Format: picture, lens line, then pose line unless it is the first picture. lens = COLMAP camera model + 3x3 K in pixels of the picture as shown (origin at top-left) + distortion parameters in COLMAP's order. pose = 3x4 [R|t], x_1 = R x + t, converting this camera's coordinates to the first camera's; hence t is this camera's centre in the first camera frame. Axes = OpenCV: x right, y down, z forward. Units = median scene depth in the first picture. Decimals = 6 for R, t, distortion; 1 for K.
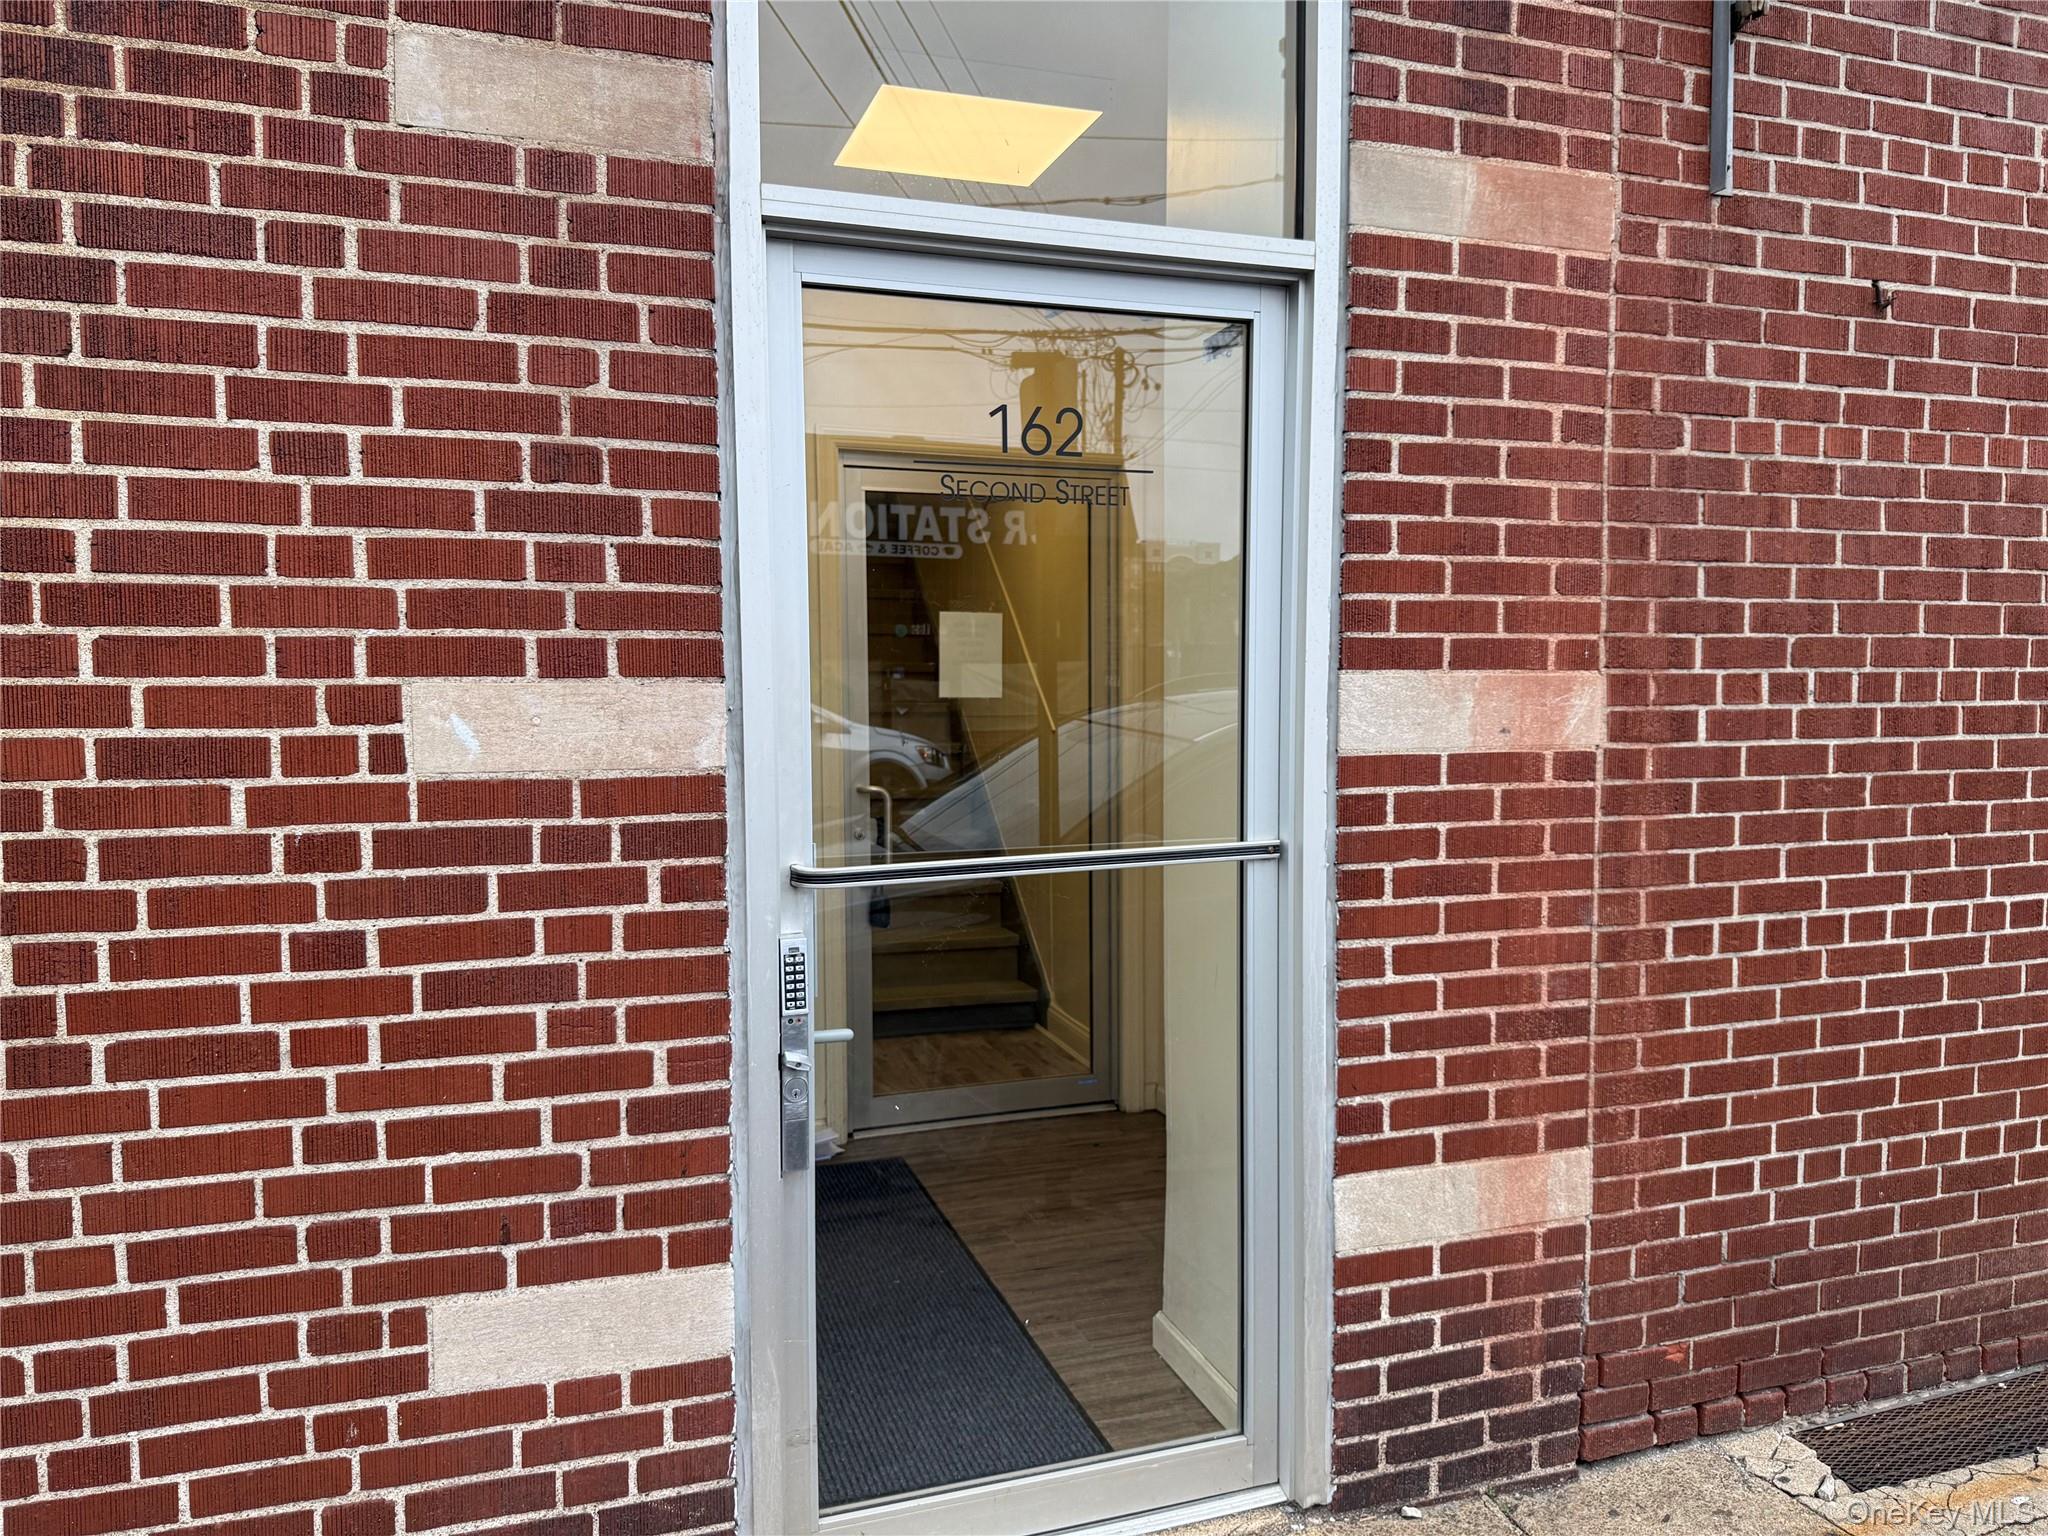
lens RADIAL K [[1442.2, 0, 1030.4], [0, 1442.2, 775.6], [0, 0, 1]] dist [0.051372, -0.067406]
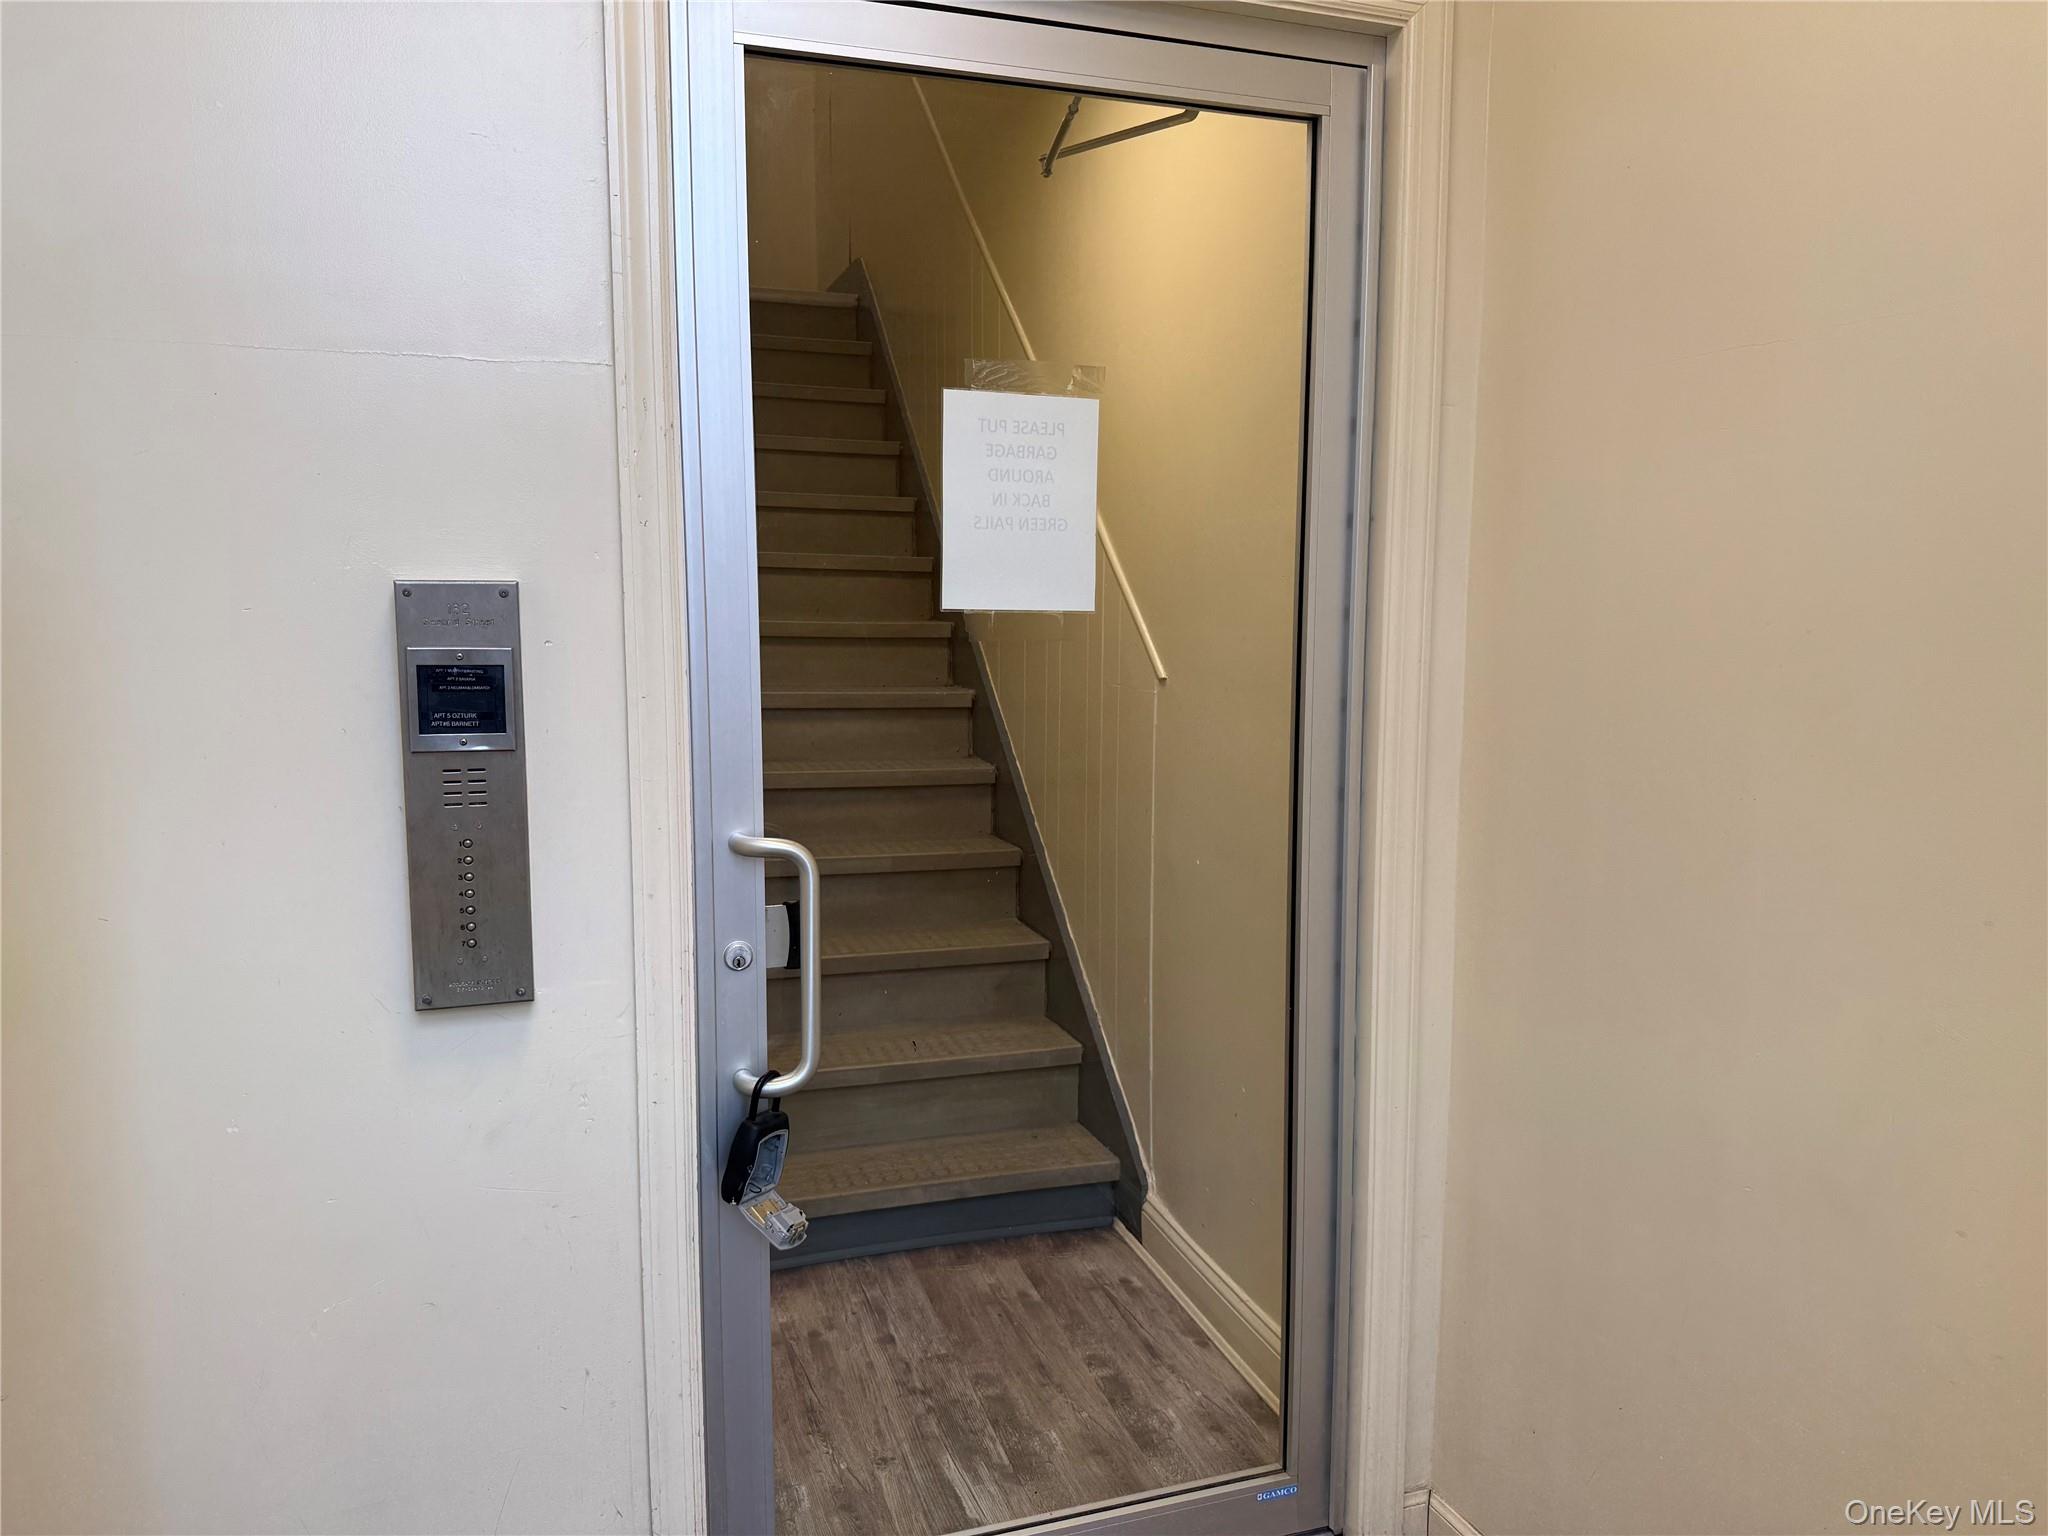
lens RADIAL K [[1442.2, 0, 1030.4], [0, 1442.2, 775.6], [0, 0, 1]] dist [0.051372, -0.067406]
pose [[0.999940, 0.003638, 0.010357, -0.035021], [-0.004378, 0.997371, 0.072338, -0.030655], [-0.010067, -0.072379, 0.997326, 0.497312]]
